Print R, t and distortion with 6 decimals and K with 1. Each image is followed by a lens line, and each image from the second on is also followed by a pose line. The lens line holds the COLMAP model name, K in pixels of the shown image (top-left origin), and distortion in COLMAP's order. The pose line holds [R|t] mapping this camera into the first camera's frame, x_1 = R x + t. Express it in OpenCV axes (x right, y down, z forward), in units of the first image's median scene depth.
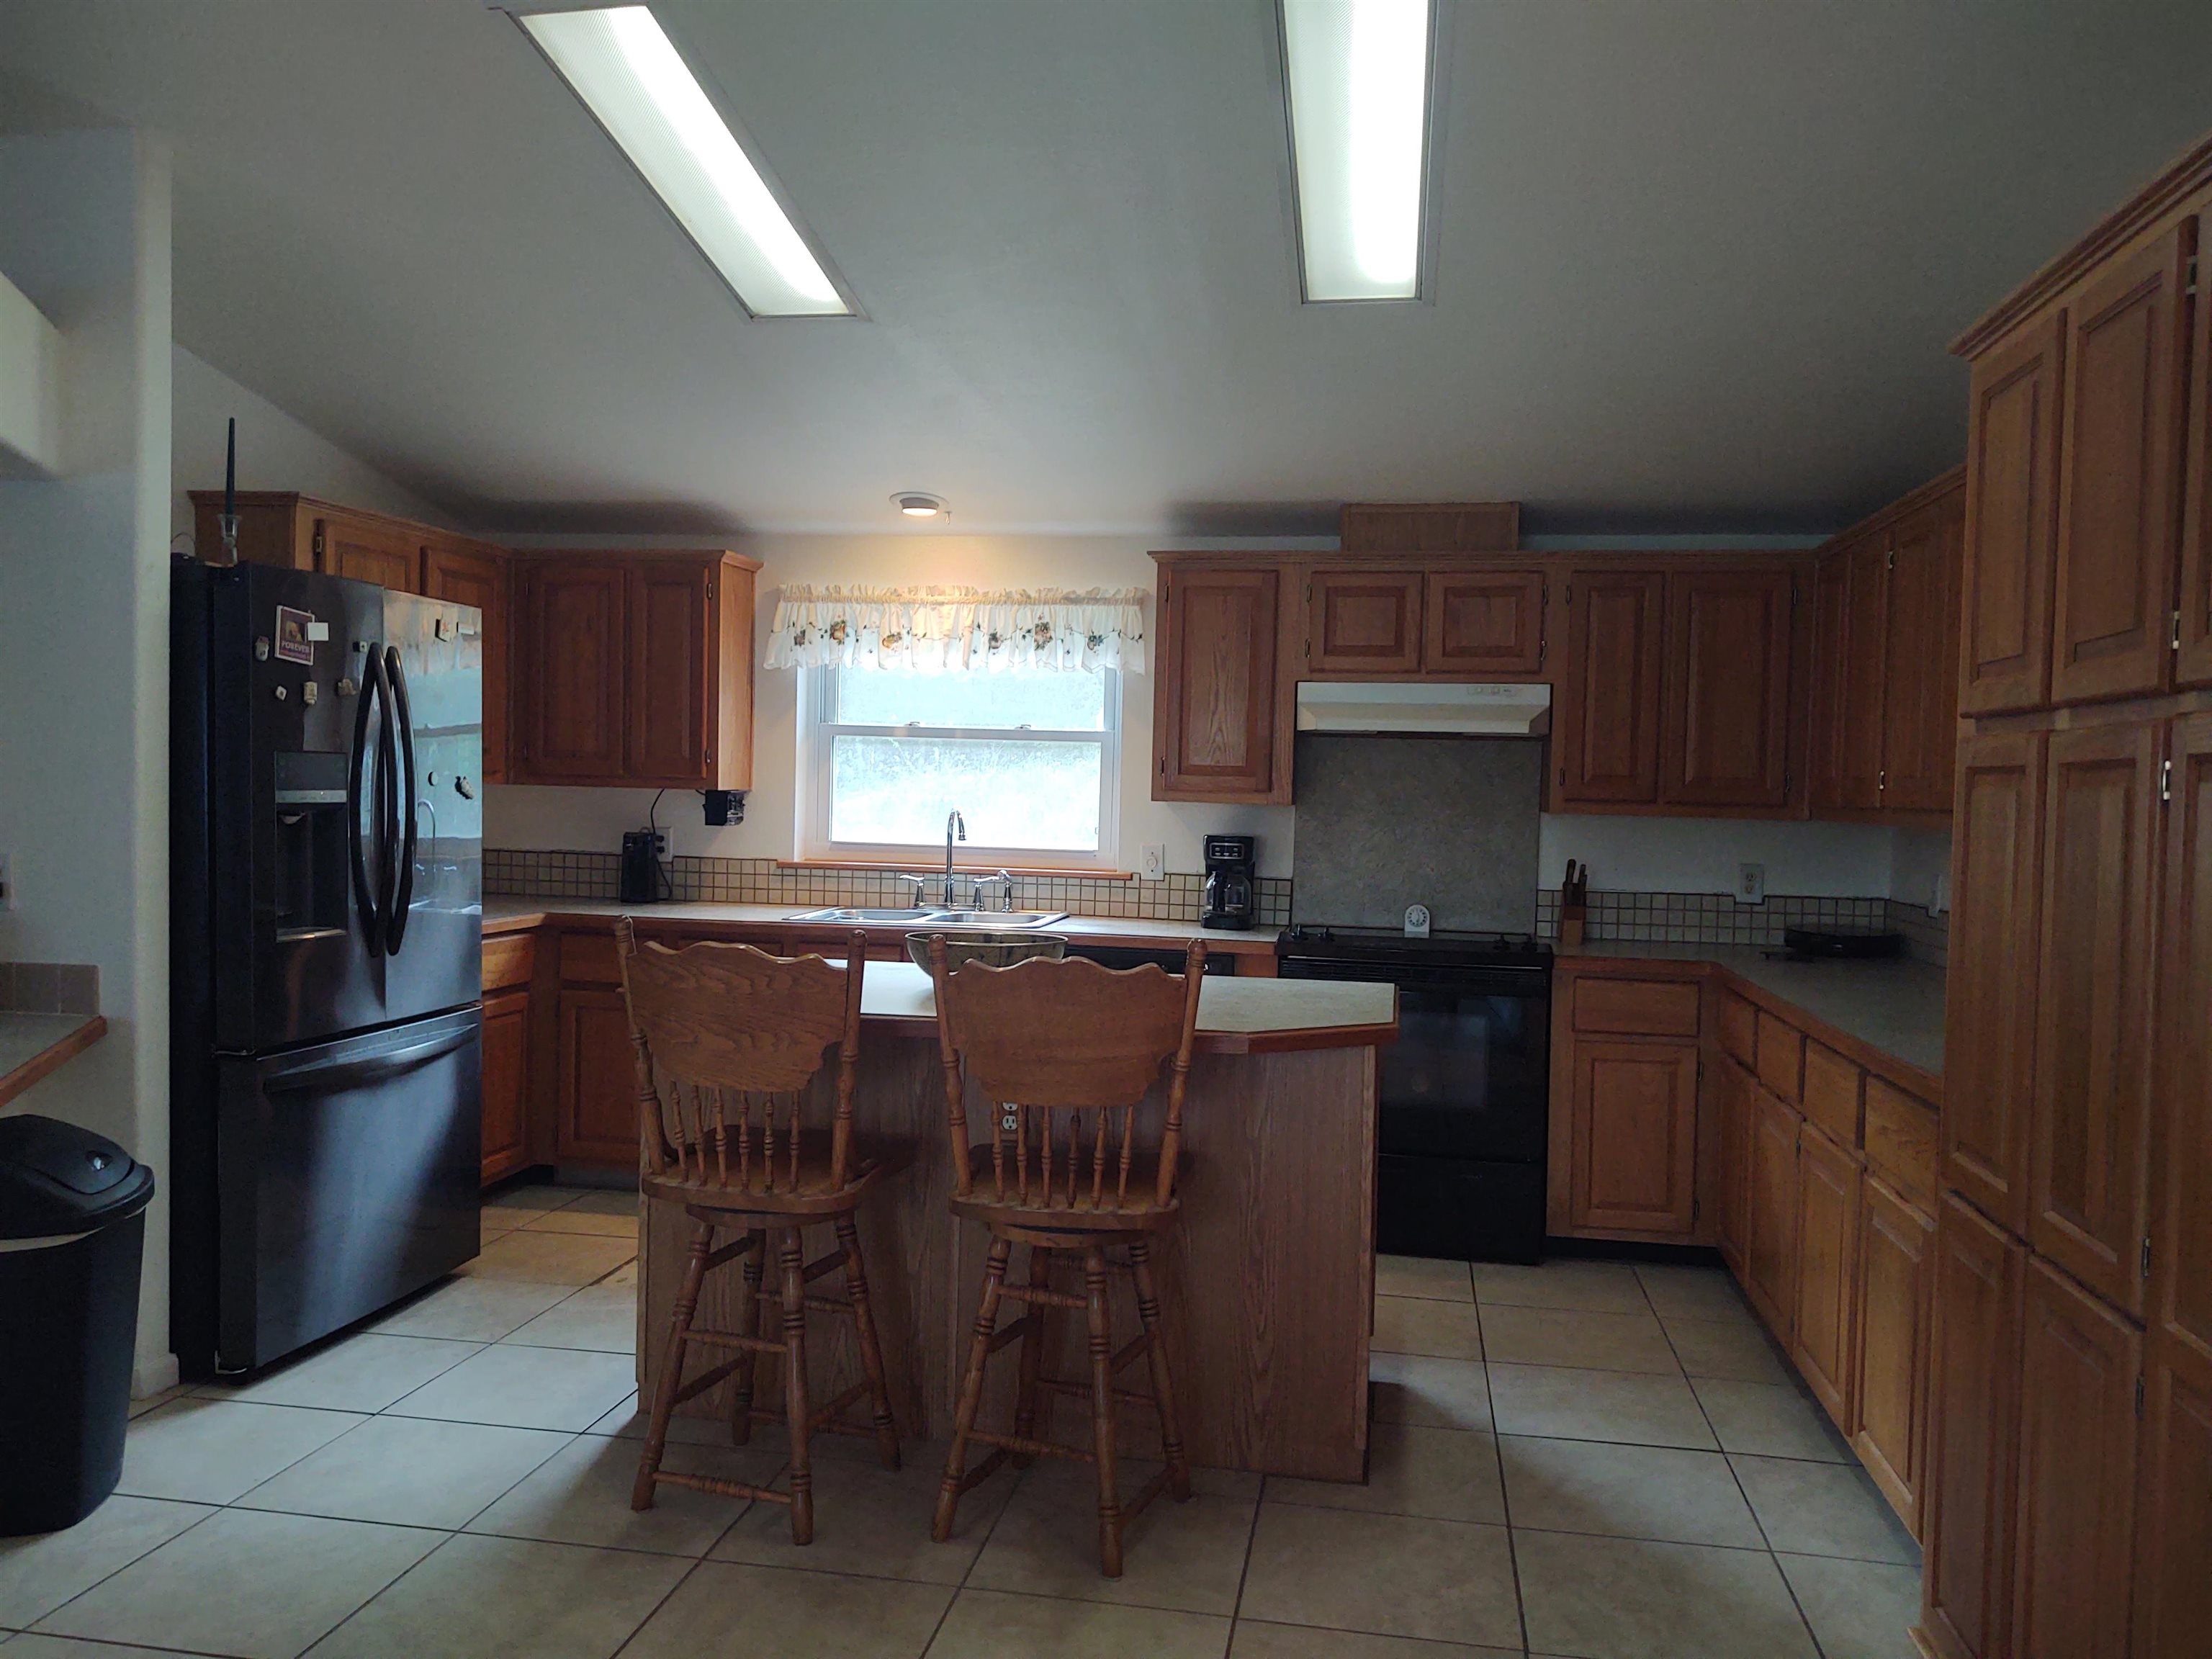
lens RADIAL K [[1653.9, 0, 1106.0], [0, 1653.9, 829.5], [0, 0, 1]] dist [-0.003224, -0.006236]
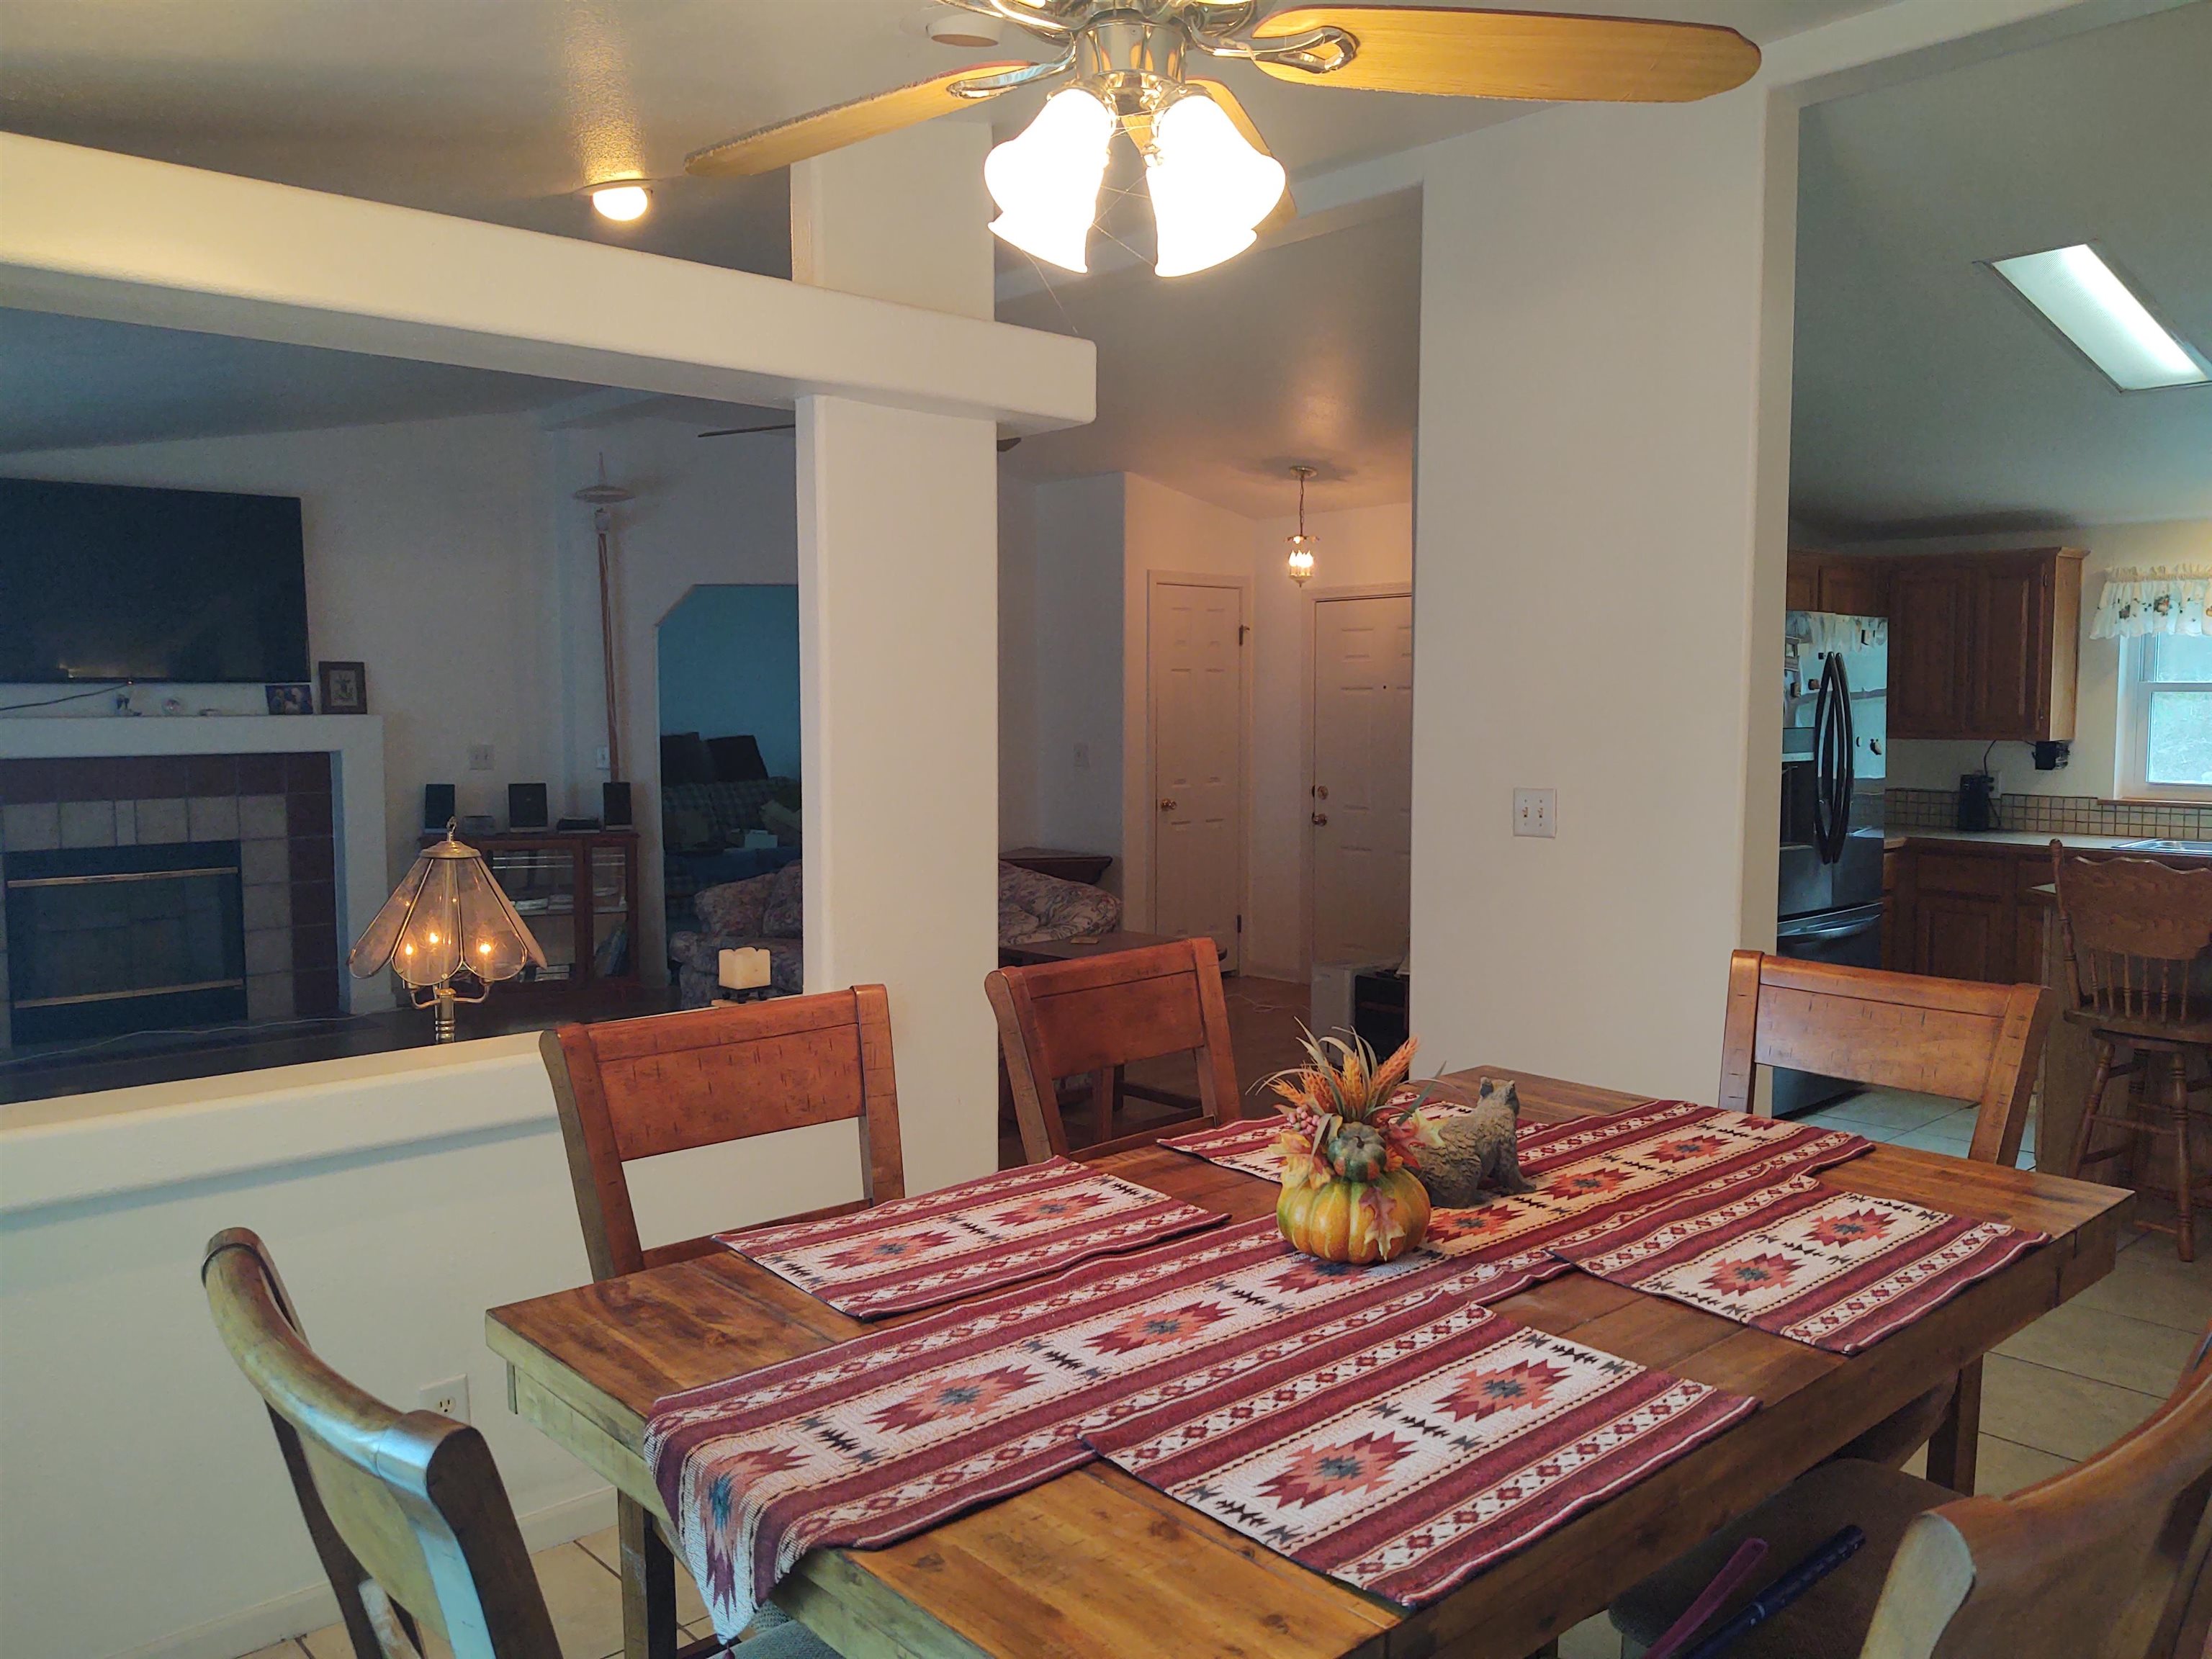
lens RADIAL K [[1729.0, 0, 1107.4], [0, 1729.0, 822.2], [0, 0, 1]] dist [-0.004201, -0.001881]
pose [[0.795537, 0.018907, -0.605609, -0.012090], [0.005231, 0.999261, 0.038069, -0.015582], [0.605882, -0.033453, 0.794851, -0.433355]]
